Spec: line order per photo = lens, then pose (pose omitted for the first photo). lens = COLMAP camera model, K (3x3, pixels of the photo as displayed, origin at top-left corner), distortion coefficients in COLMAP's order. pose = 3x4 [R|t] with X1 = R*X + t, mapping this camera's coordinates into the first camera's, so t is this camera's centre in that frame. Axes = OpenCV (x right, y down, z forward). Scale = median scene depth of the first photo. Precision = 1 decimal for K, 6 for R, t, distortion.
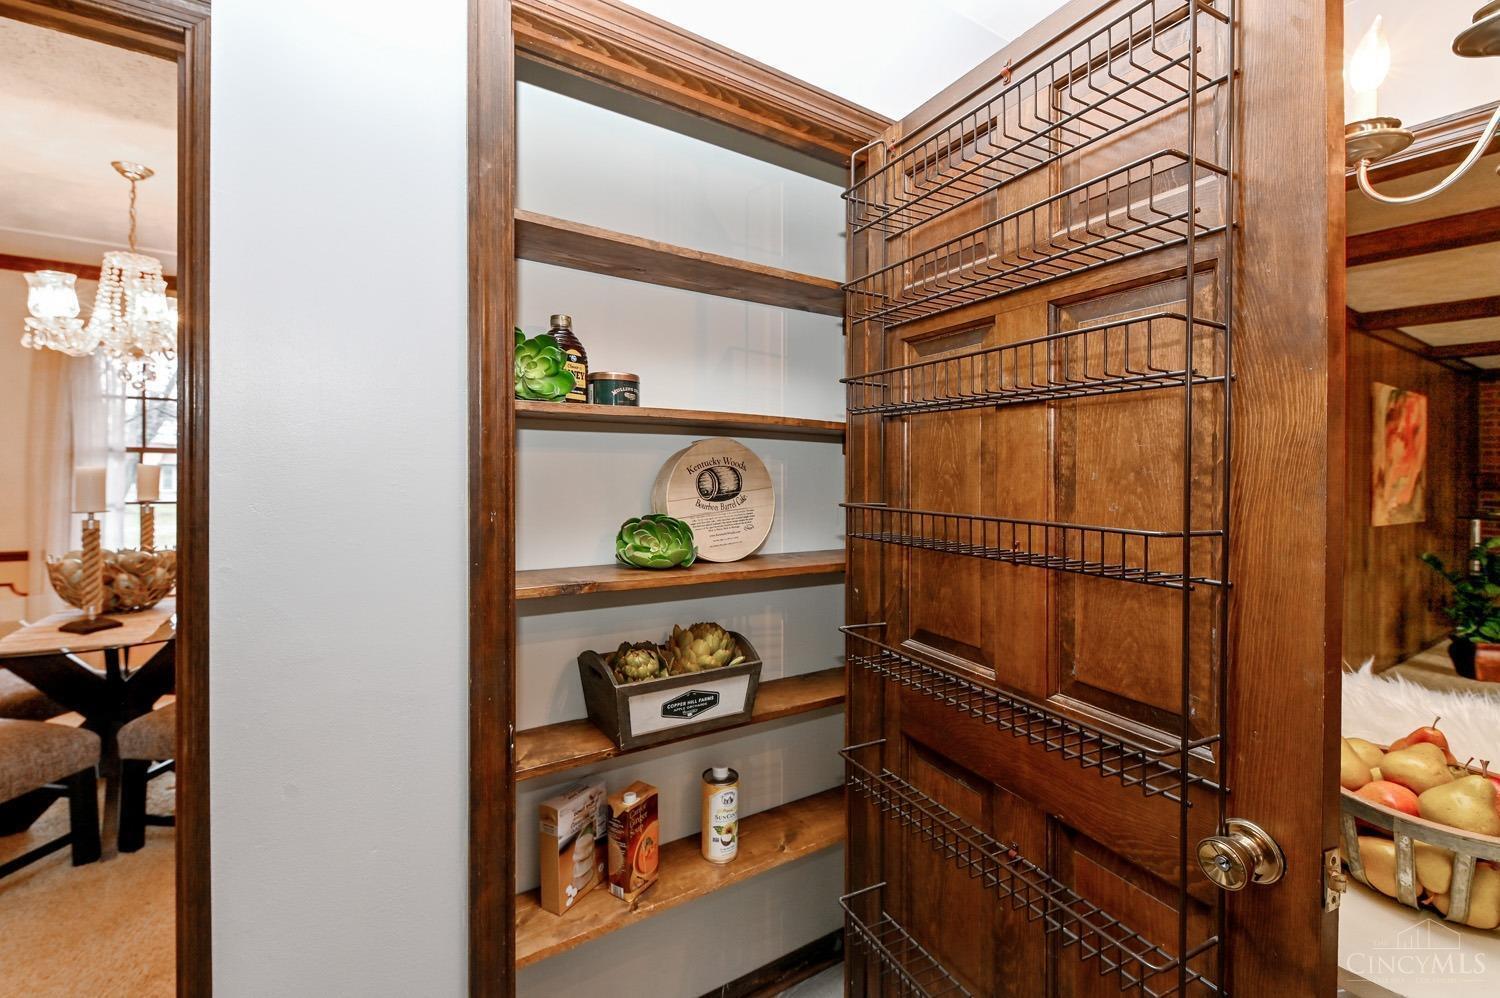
lens RADIAL K [[655.4, 0, 727.7], [0, 655.4, 463.4], [0, 0, 1]] dist [0.000575, 0.000227]
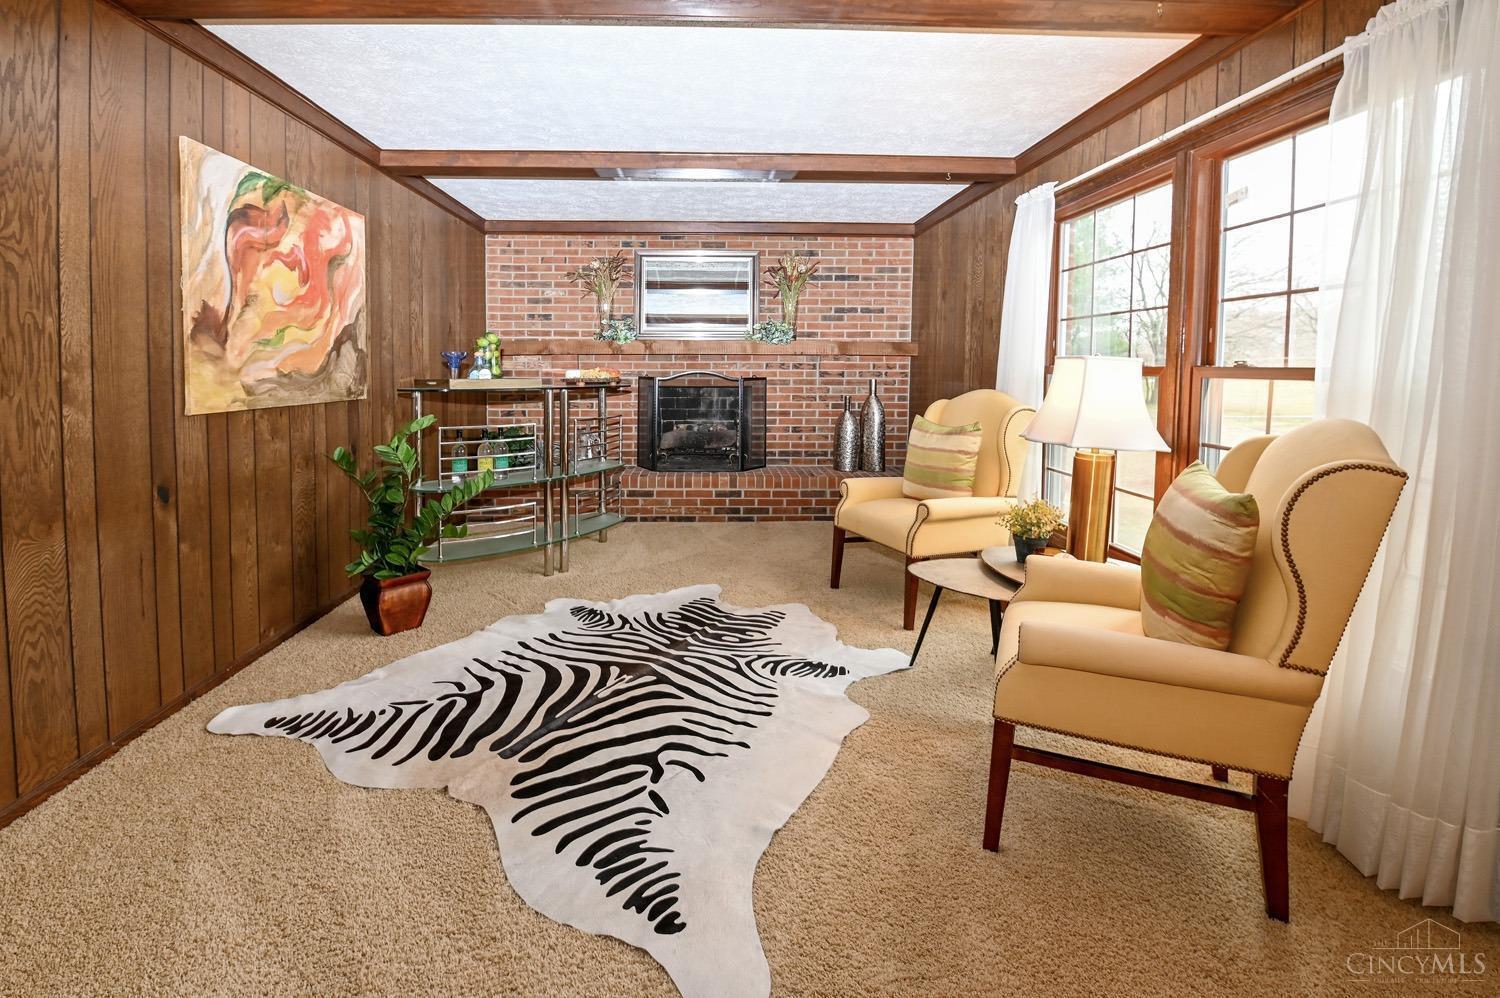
lens RADIAL K [[682.0, 0, 738.5], [0, 682.0, 383.0], [0, 0, 1]] dist [-0.001695, -0.011986]
pose [[0.498102, -0.040050, 0.866193, 0.715671], [0.002266, 0.998989, 0.044887, 0.045254], [-0.867115, -0.020396, 0.497690, 0.344073]]
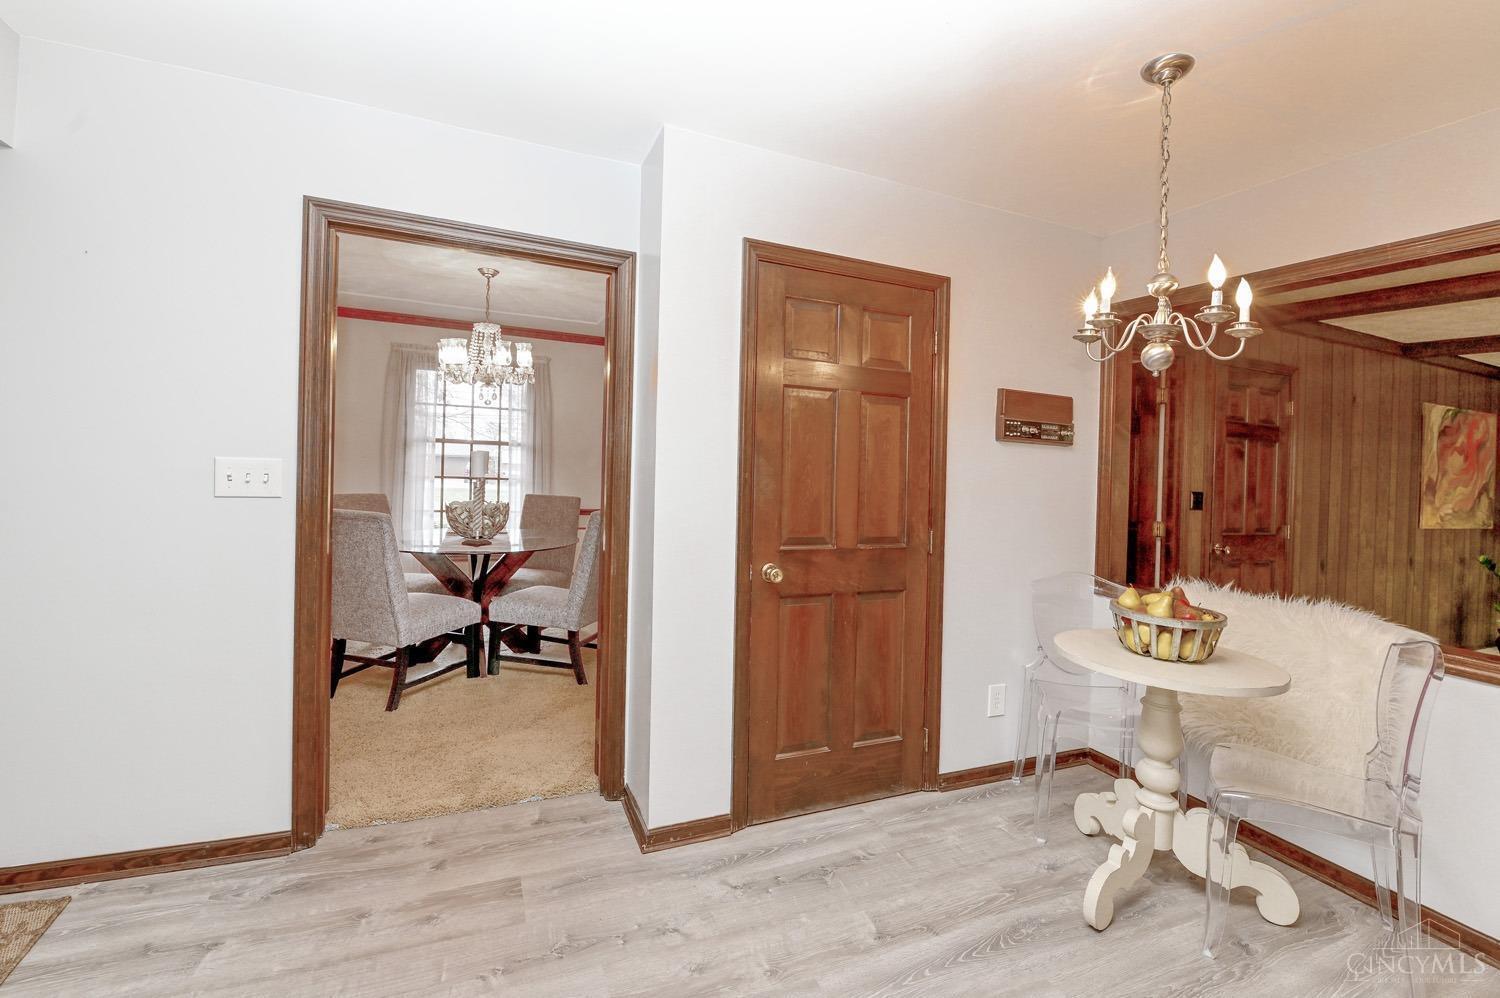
lens RADIAL K [[672.4, 0, 750.1], [0, 672.4, 459.1], [0, 0, 1]] dist [-0.000497, -0.010660]
pose [[0.988151, 0.023826, -0.151624, 0.004625], [-0.024509, 0.999696, -0.002637, 0.006331], [0.151515, 0.006322, 0.988435, -0.308874]]
